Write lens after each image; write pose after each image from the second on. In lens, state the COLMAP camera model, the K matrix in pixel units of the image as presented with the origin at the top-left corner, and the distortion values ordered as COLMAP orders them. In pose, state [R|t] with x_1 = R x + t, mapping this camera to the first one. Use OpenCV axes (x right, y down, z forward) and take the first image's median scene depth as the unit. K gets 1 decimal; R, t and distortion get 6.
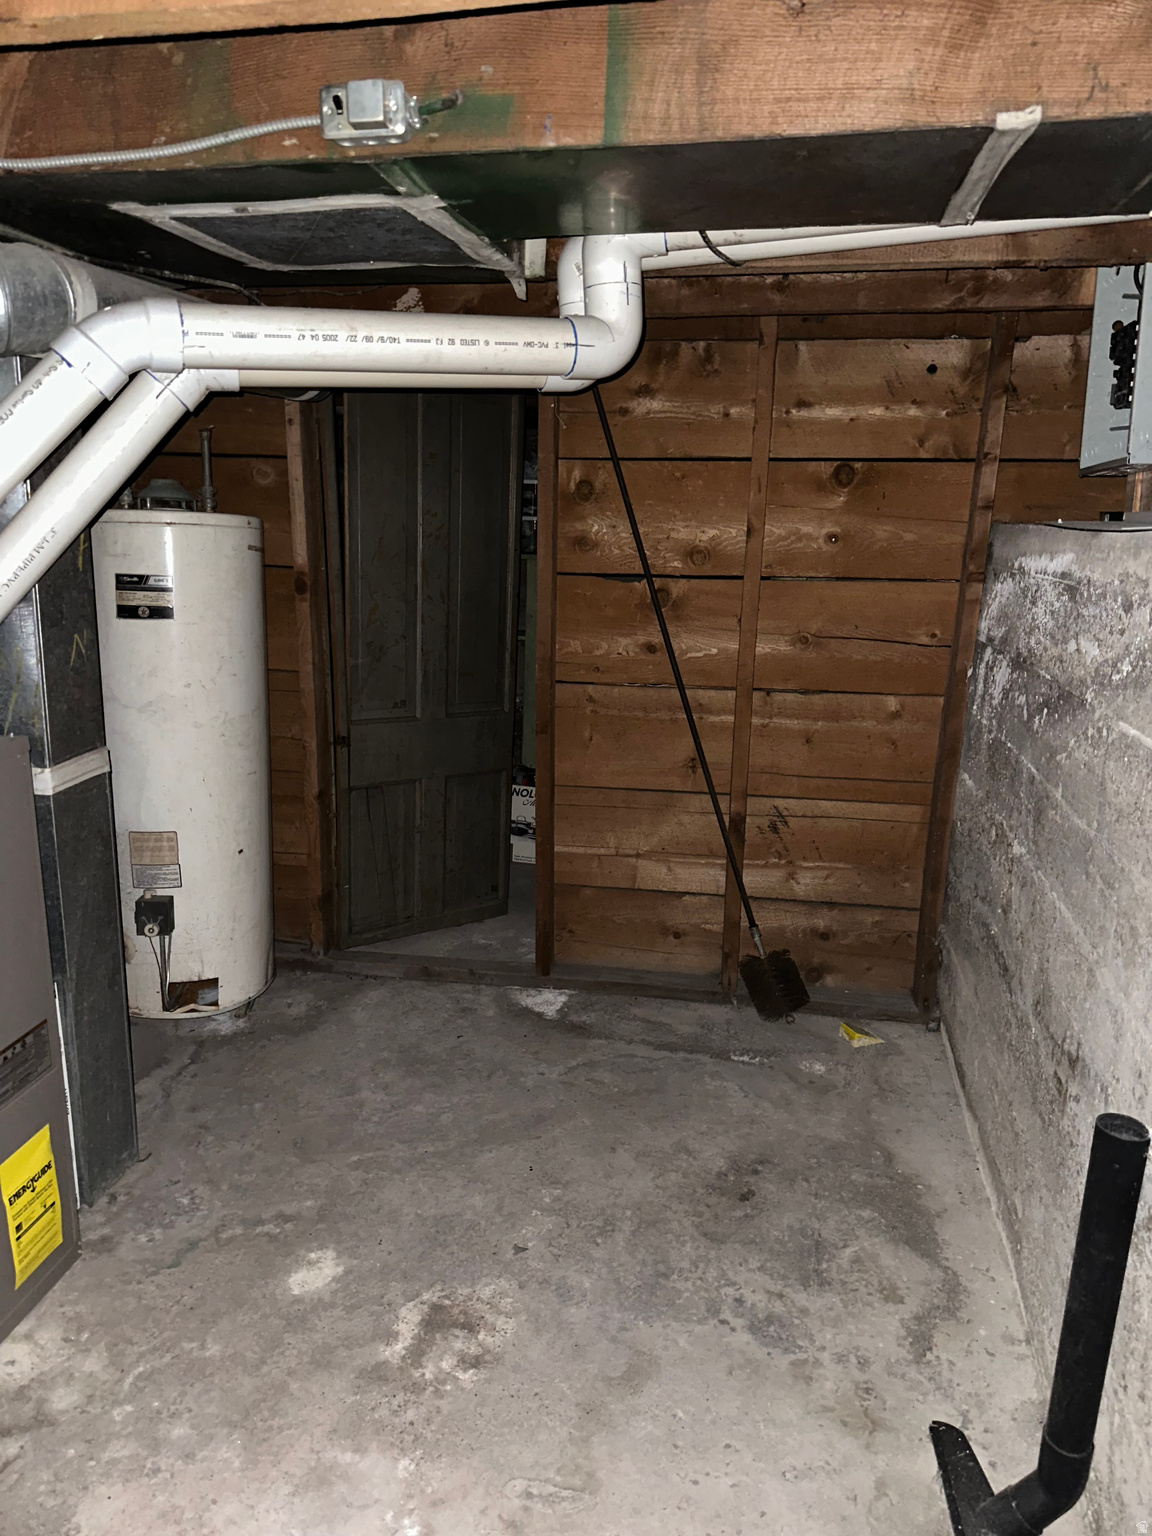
lens RADIAL K [[1094.6, 0, 574.7], [0, 1094.6, 764.6], [0, 0, 1]] dist [0.053958, -0.059560]
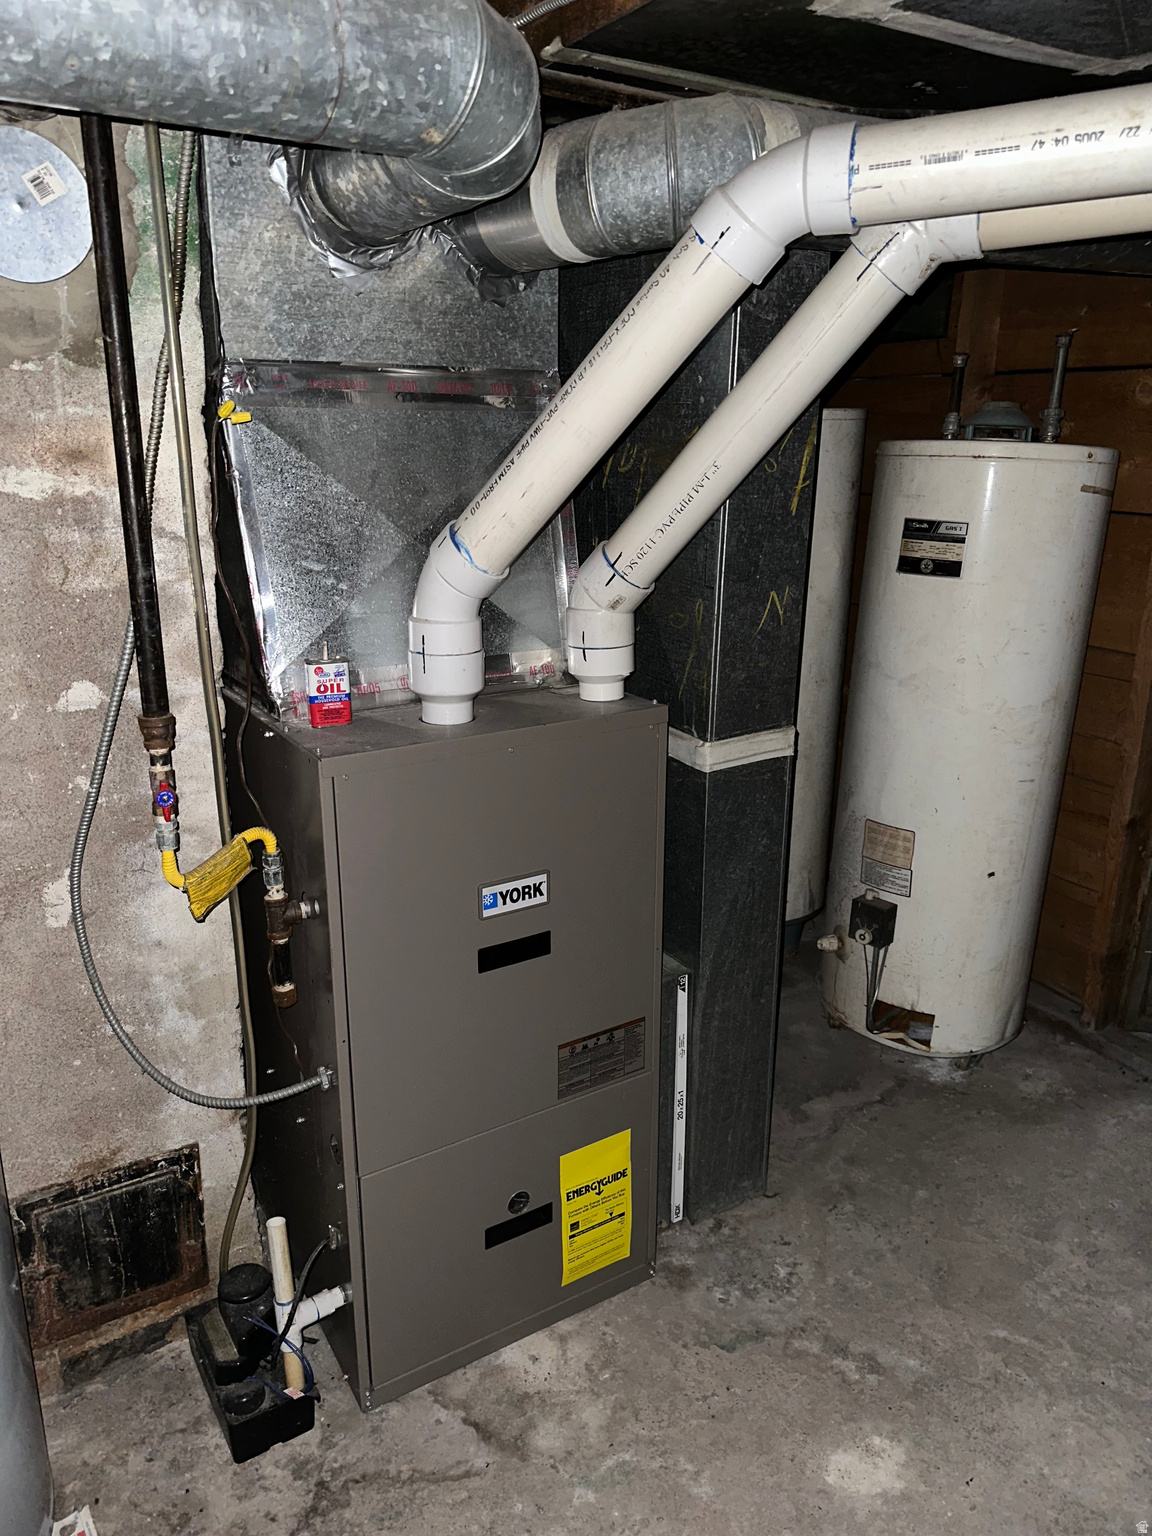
lens RADIAL K [[1094.6, 0, 578.0], [0, 1094.6, 766.2], [0, 0, 1]] dist [0.053958, -0.059560]
pose [[0.661796, 0.199881, -0.722546, 0.062897], [-0.161619, 0.979178, 0.122844, -0.050420], [0.732055, 0.035480, 0.680321, 0.250379]]
